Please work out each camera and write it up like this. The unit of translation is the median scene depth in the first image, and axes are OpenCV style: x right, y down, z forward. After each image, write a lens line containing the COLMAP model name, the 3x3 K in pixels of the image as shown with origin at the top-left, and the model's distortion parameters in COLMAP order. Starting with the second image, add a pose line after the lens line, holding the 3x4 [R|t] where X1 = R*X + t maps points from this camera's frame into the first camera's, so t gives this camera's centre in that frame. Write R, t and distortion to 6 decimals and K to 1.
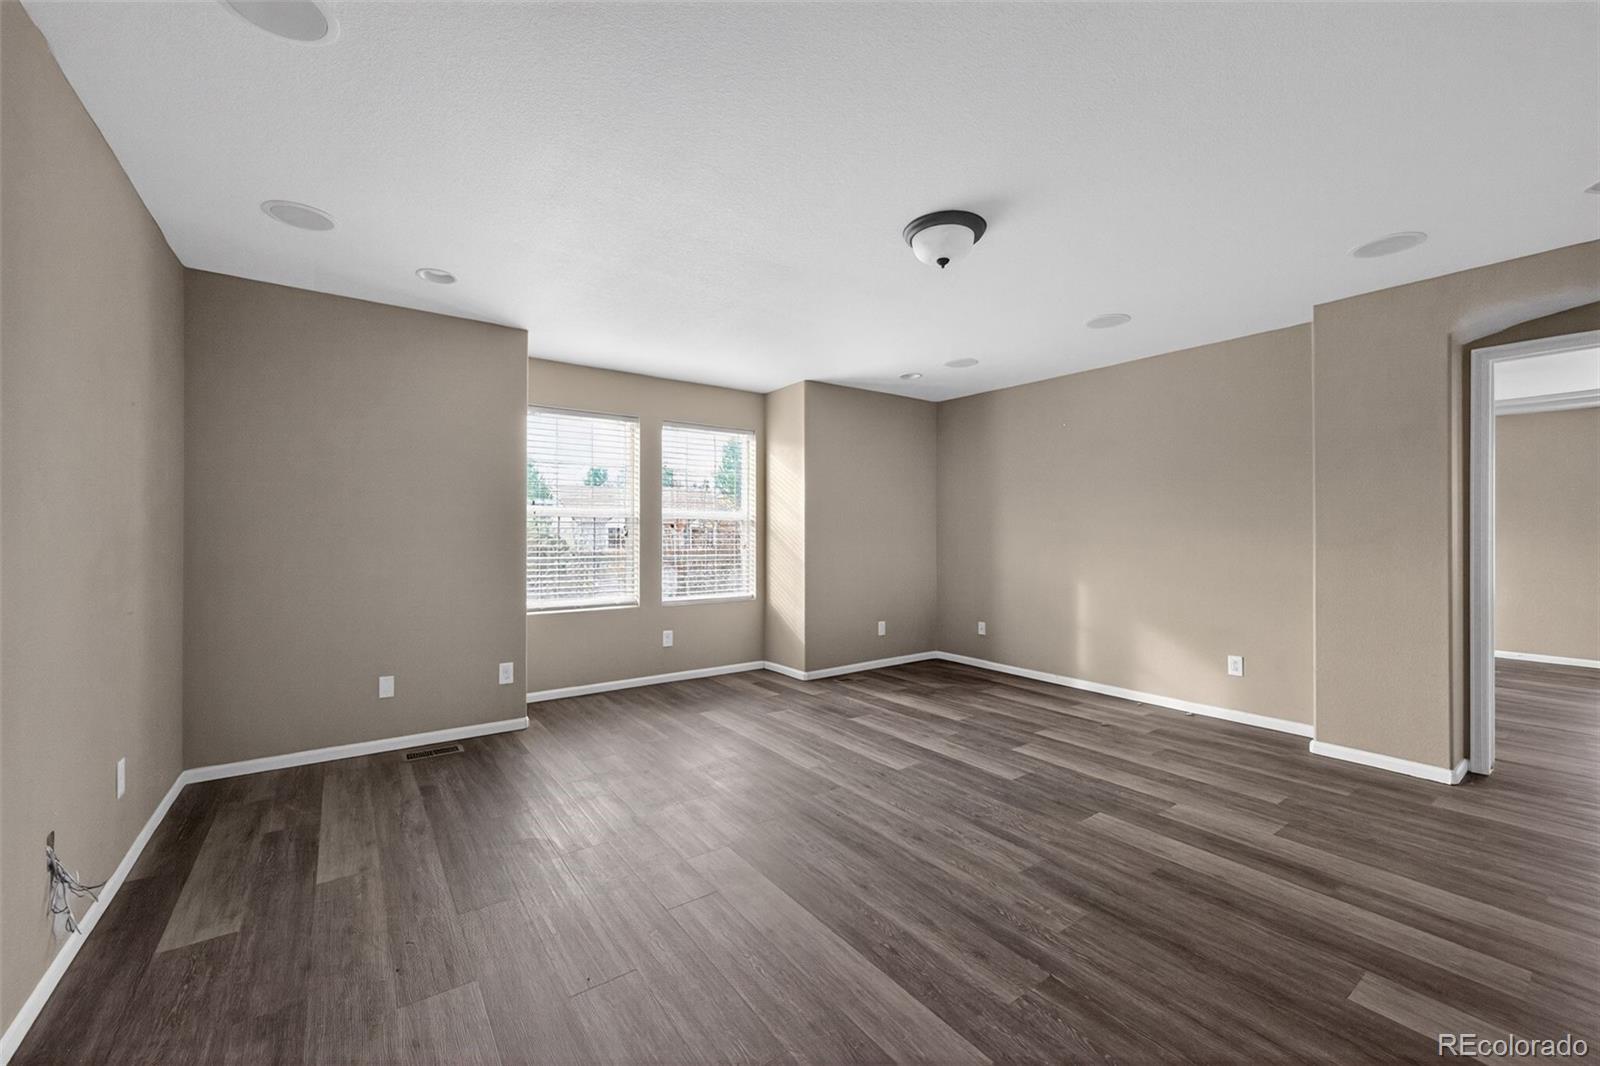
lens RADIAL K [[640.6, 0, 799.7], [0, 640.6, 532.4], [0, 0, 1]] dist [-0.000481, -0.000078]
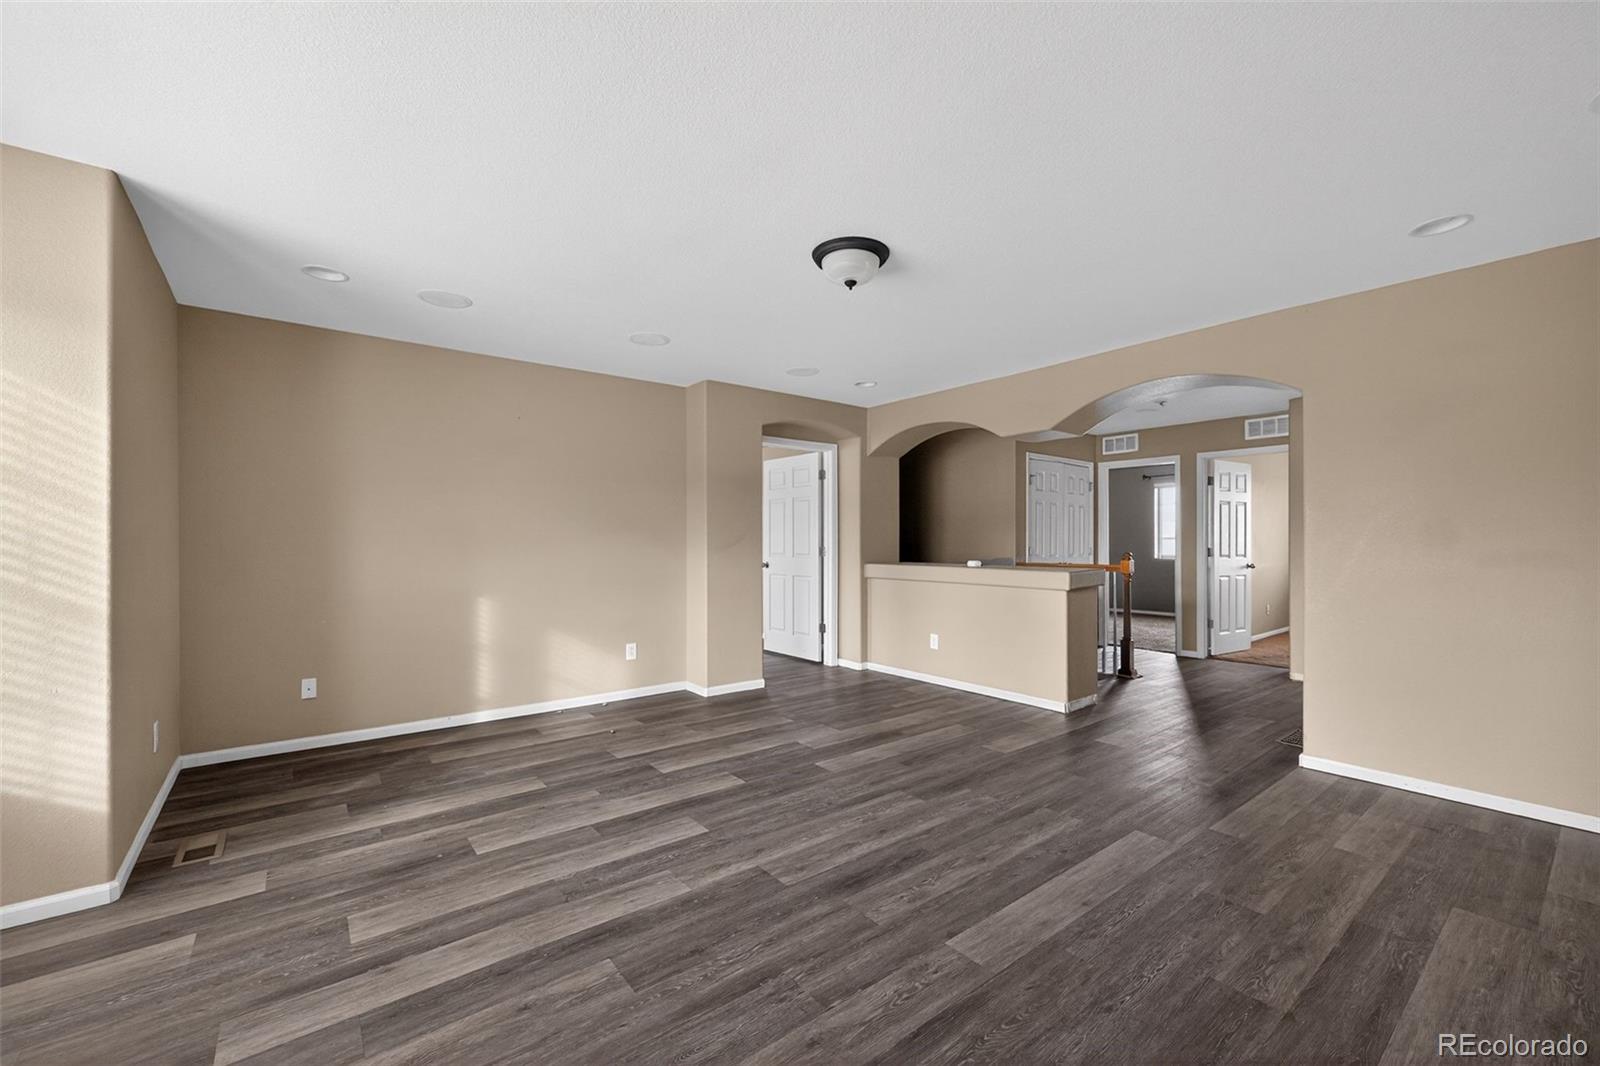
lens RADIAL K [[640.6, 0, 805.3], [0, 640.6, 541.1], [0, 0, 1]] dist [-0.000481, -0.000078]
pose [[-0.041759, -0.000649, 0.999127, -0.610094], [0.000736, 0.999999, 0.000680, 0.000566], [-0.999127, 0.000764, -0.041759, 0.831789]]
